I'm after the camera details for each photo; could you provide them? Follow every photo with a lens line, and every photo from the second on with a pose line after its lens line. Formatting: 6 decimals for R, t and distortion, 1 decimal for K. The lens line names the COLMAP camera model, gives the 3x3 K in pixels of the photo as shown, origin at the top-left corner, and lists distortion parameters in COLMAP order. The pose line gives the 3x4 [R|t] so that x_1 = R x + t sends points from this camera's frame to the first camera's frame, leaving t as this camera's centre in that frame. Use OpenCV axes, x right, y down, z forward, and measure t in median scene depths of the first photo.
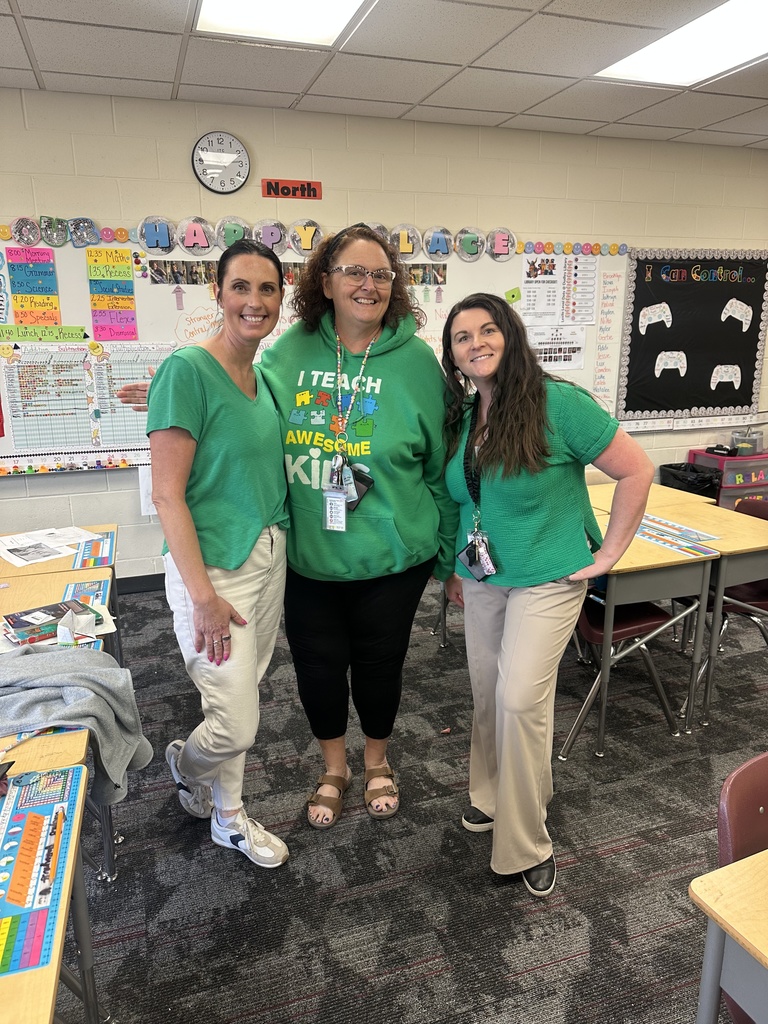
lens RADIAL K [[724.5, 0, 383.1], [0, 724.5, 514.3], [0, 0, 1]] dist [0.001061, -0.001338]
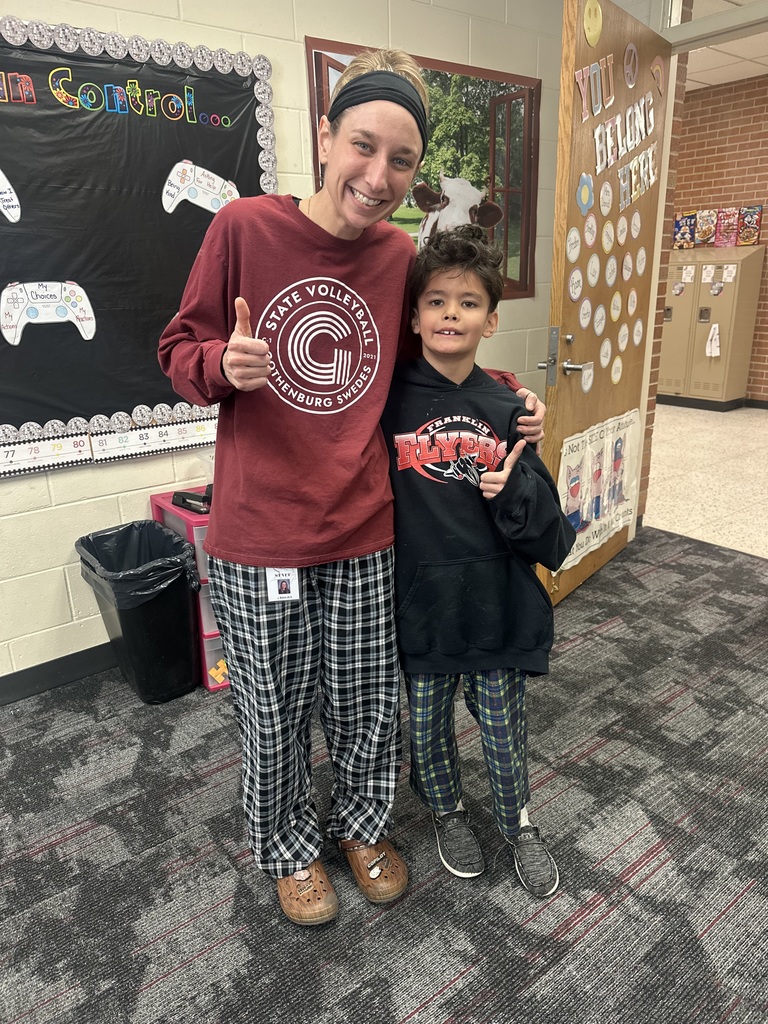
lens RADIAL K [[724.5, 0, 385.2], [0, 724.5, 510.5], [0, 0, 1]] dist [0.001061, -0.001338]
pose [[0.945196, -0.115598, 0.305355, 0.438322], [0.097412, 0.992475, 0.074192, -0.103156], [-0.311634, -0.040380, 0.949344, 0.524934]]
